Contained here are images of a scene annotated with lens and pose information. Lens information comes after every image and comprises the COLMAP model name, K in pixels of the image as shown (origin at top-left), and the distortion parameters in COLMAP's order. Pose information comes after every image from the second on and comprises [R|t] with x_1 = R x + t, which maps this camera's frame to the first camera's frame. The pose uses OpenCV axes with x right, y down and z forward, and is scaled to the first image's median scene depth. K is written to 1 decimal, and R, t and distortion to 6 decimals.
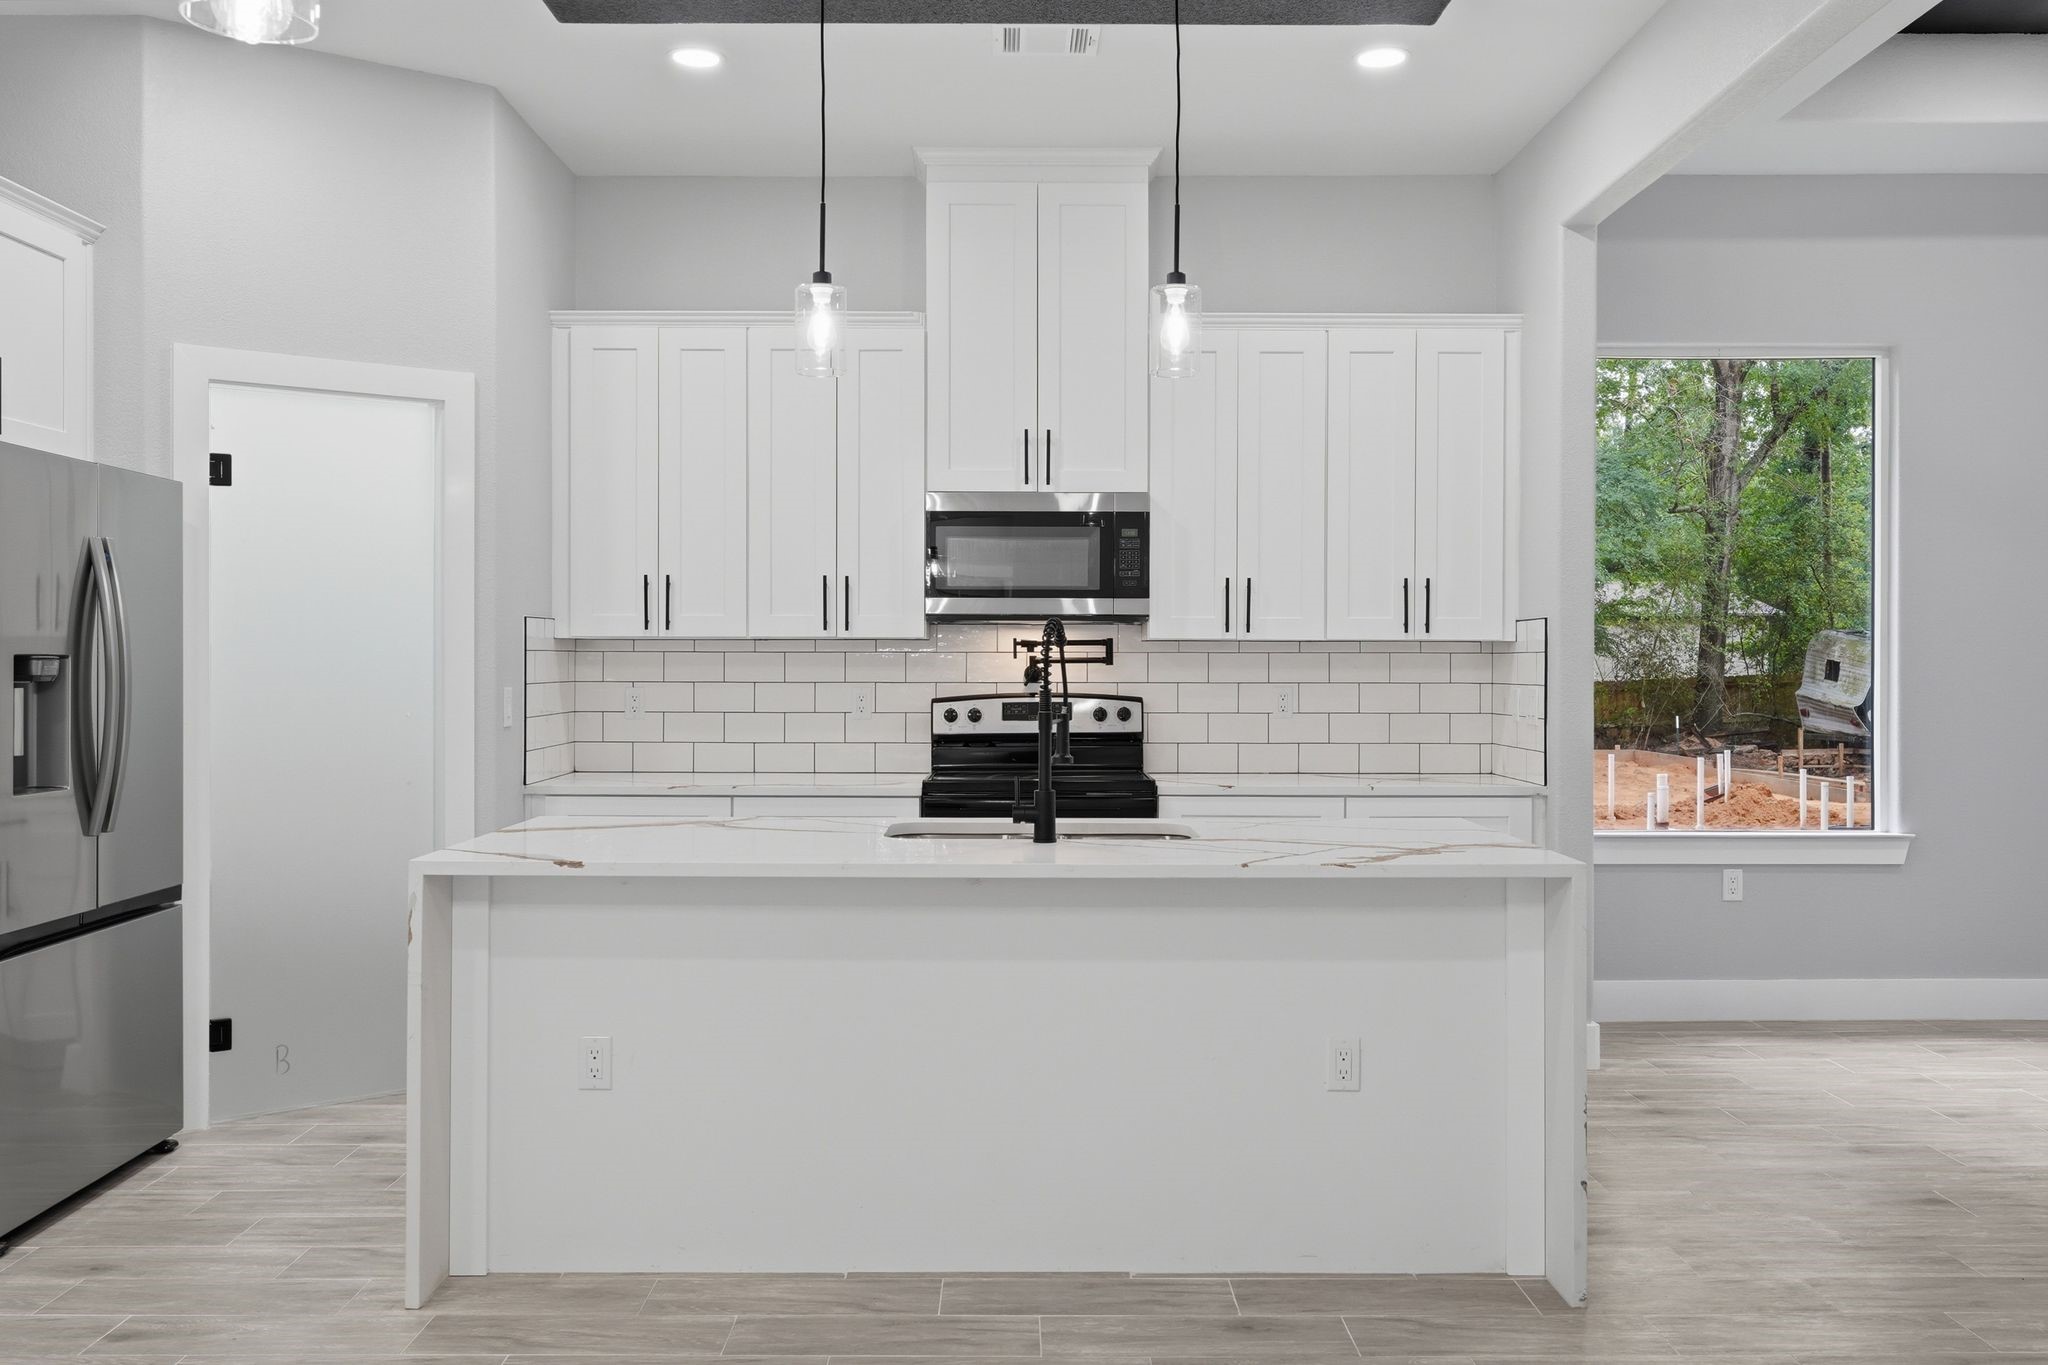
lens RADIAL K [[1685.5, 0, 1027.4], [0, 1685.5, 664.0], [0, 0, 1]] dist [0.003259, 0.003559]
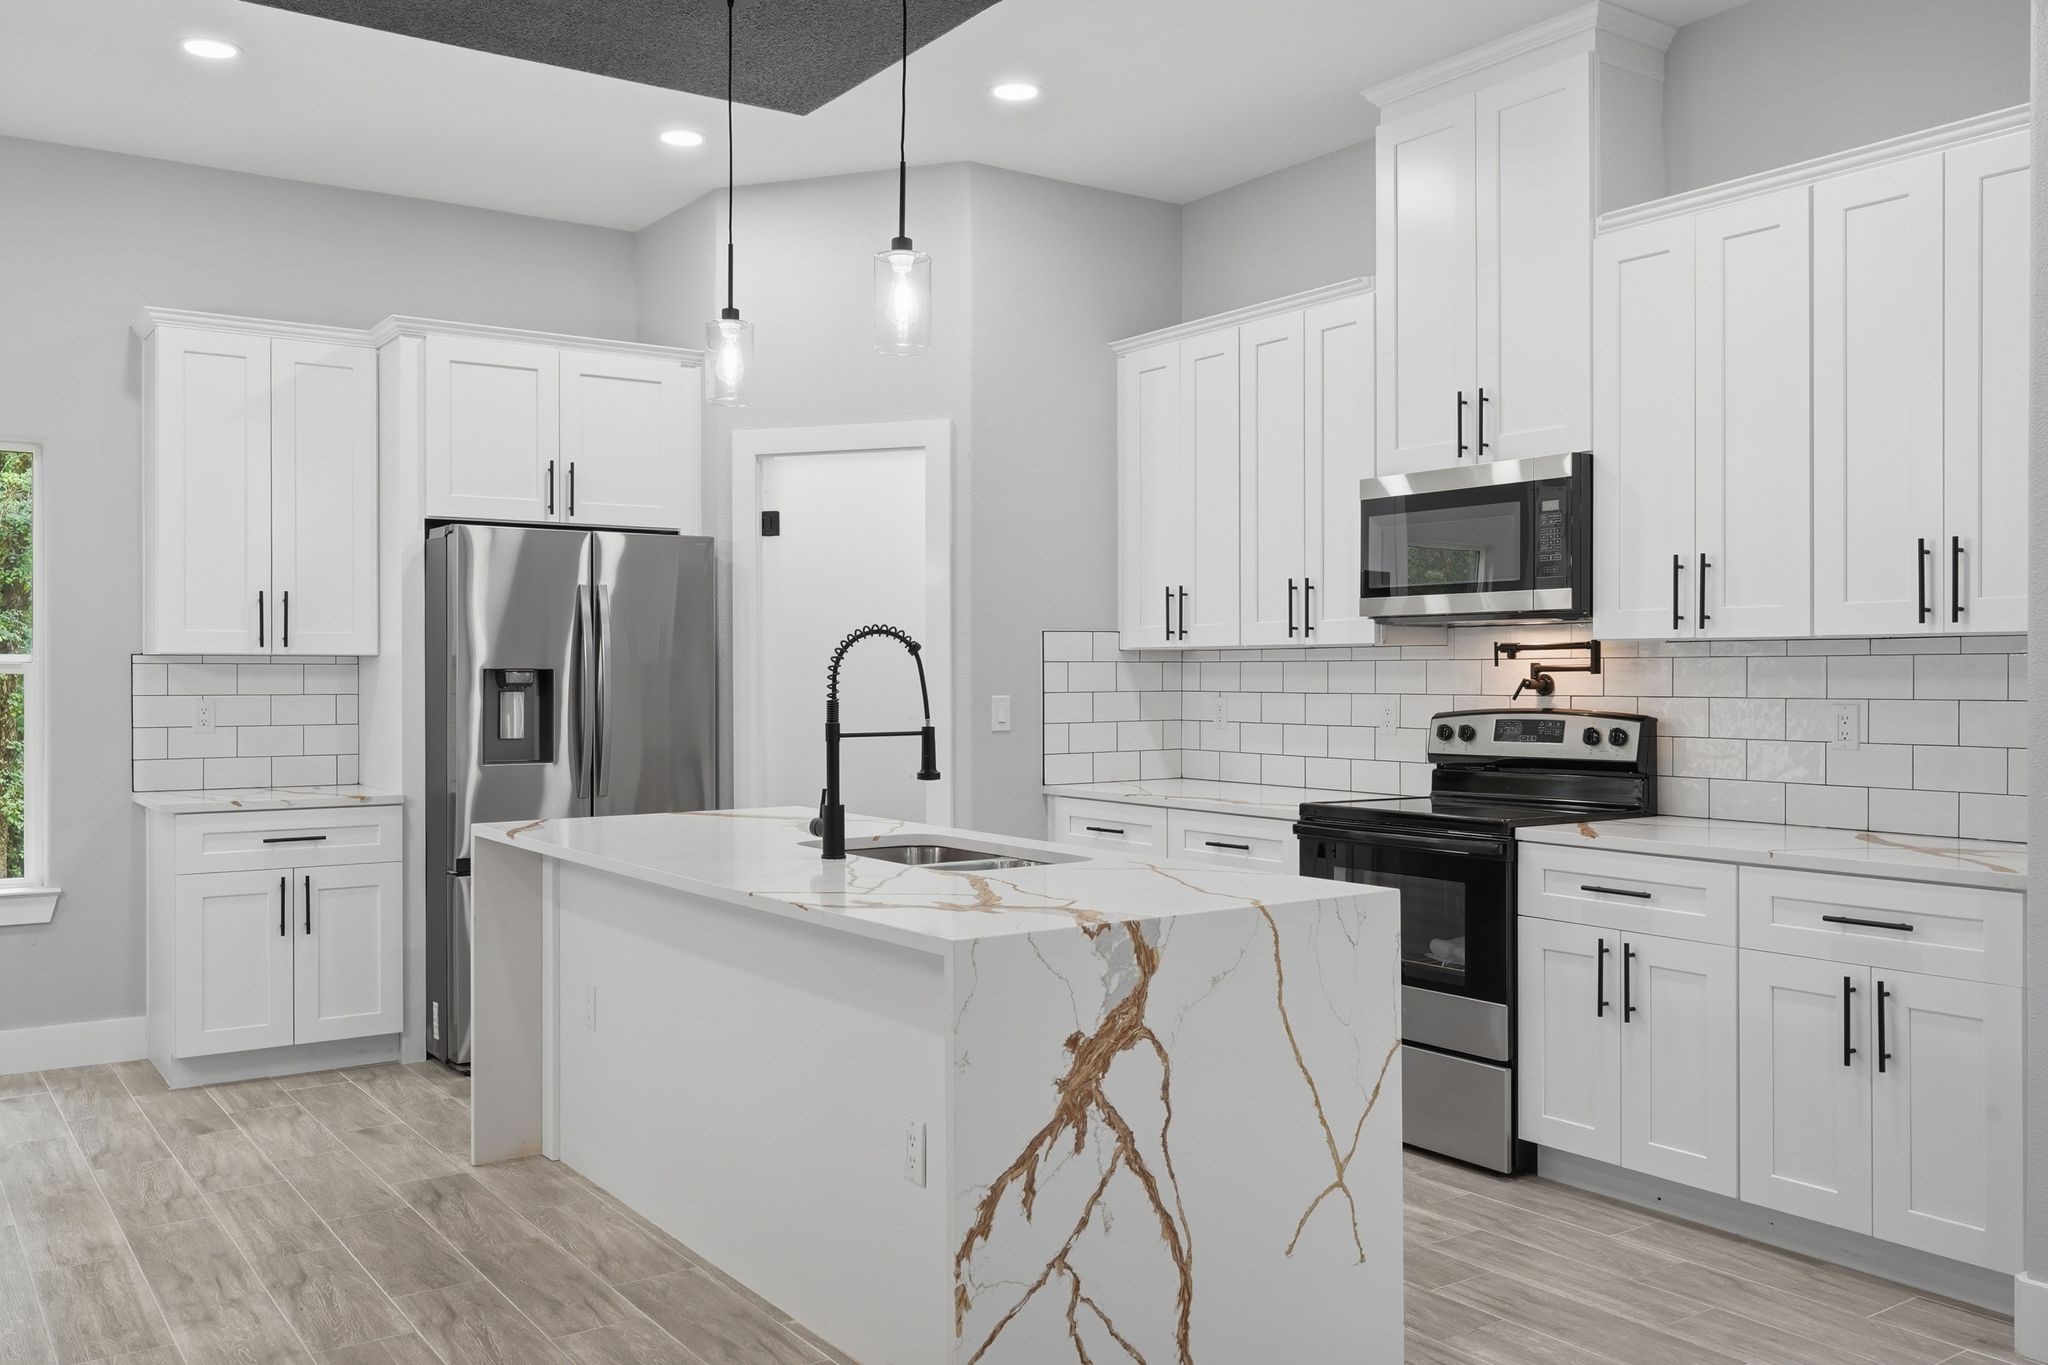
lens RADIAL K [[1685.5, 0, 1067.7], [0, 1685.5, 685.4], [0, 0, 1]] dist [0.003259, 0.003559]
pose [[0.580384, 0.003575, -0.814335, 0.563805], [0.003024, 0.999974, 0.006545, 0.000060], [0.814337, -0.006261, 0.580358, 0.355440]]
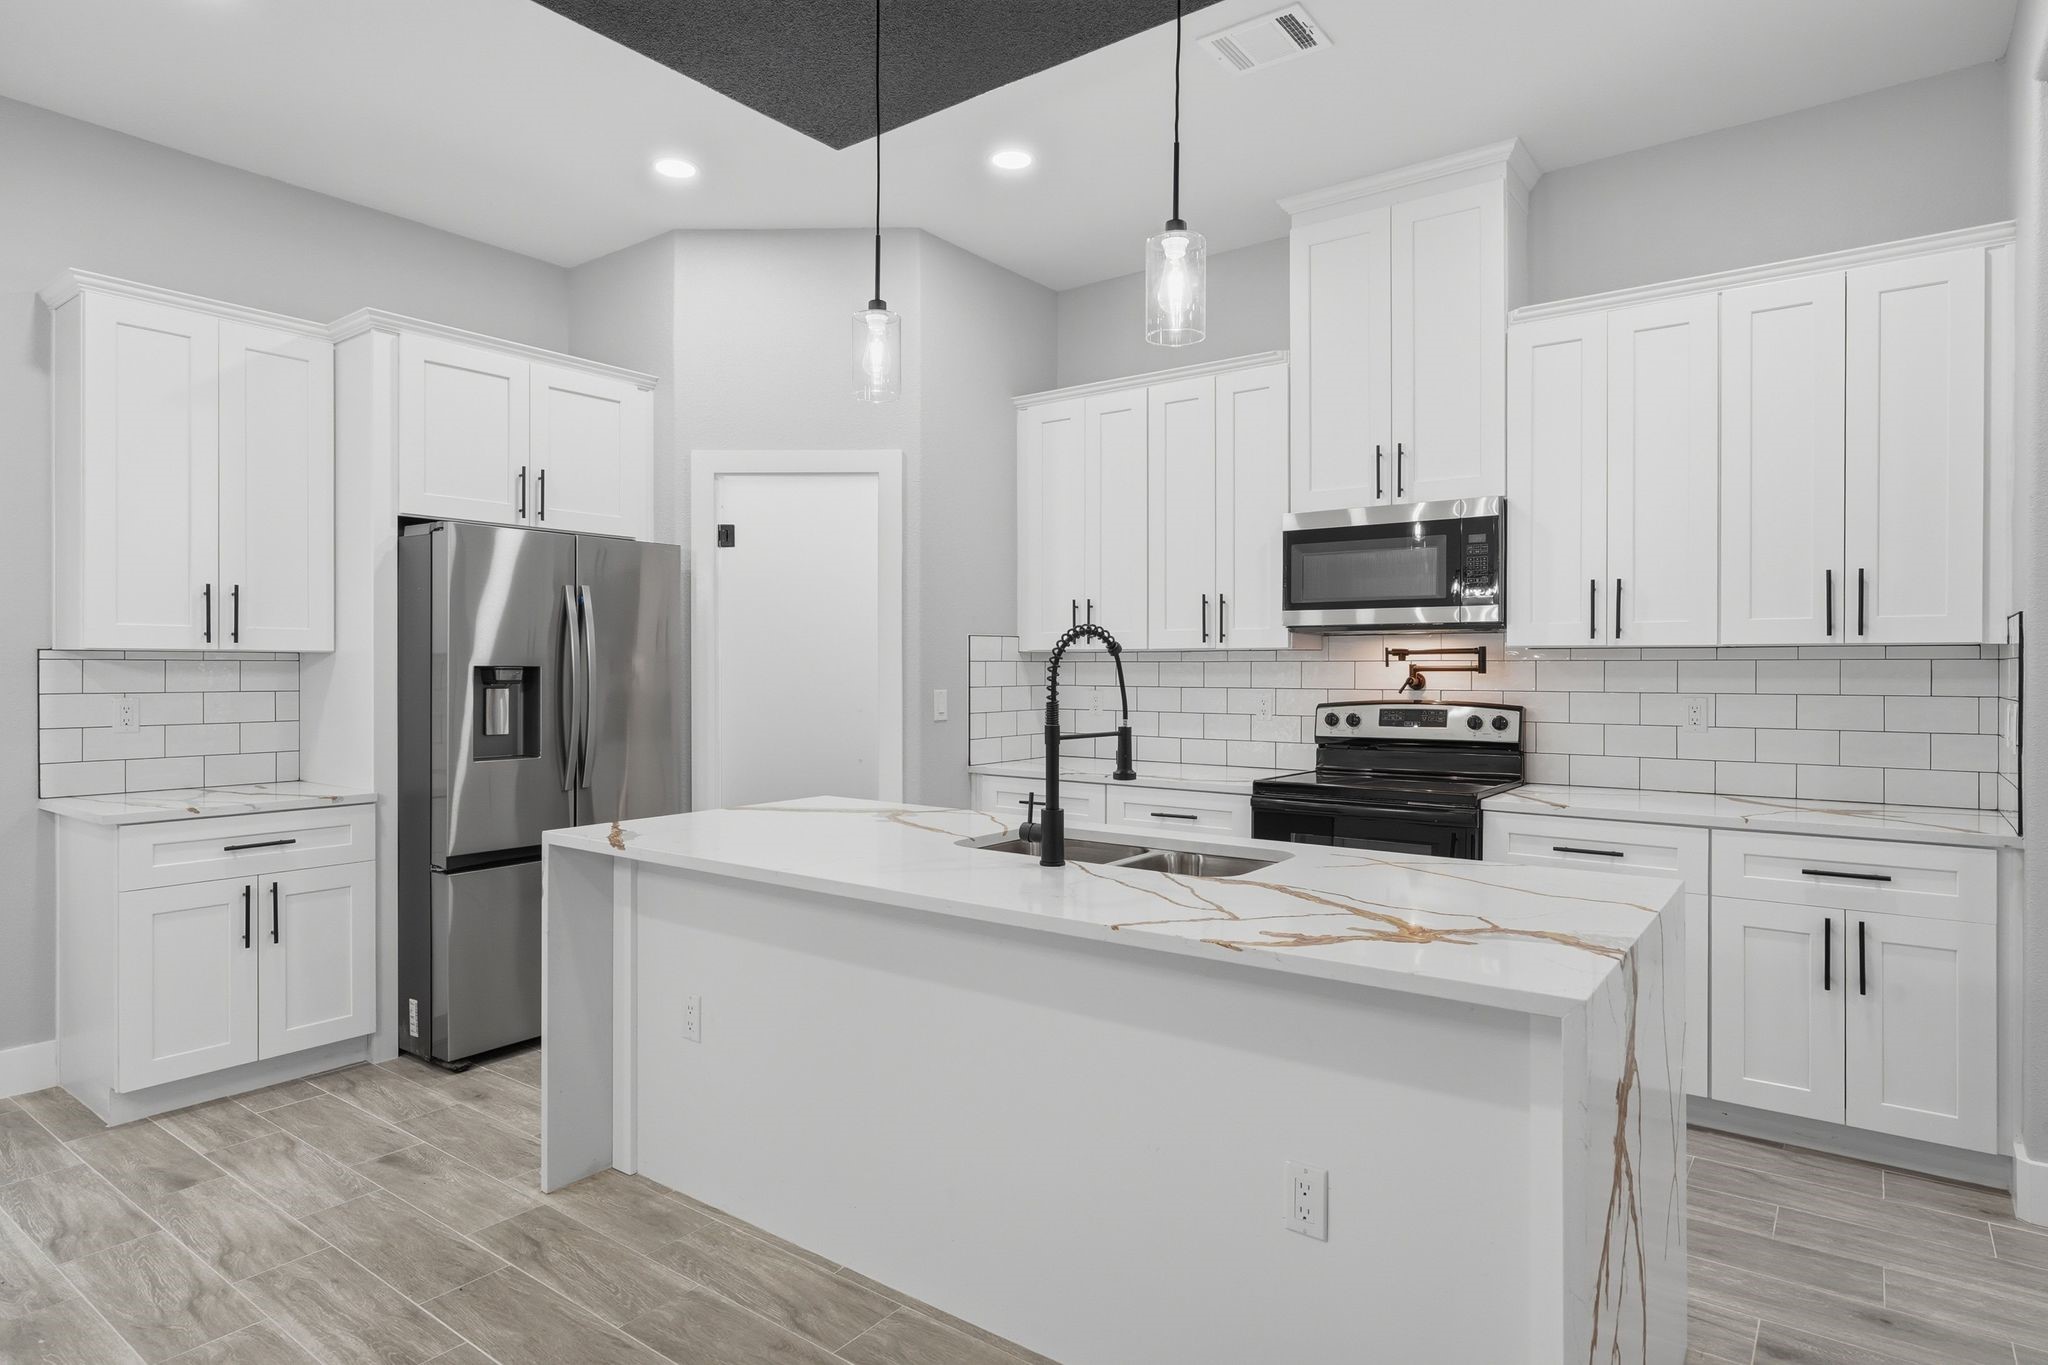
lens RADIAL K [[1122.0, 0, 1039.2], [0, 1122.0, 674.1], [0, 0, 1]] dist [-0.006044, 0.005606]
pose [[0.801629, 0.002601, -0.597816, 0.243015], [0.000518, 0.999987, 0.005046, -0.002571], [0.597821, -0.004355, 0.801618, 0.321622]]
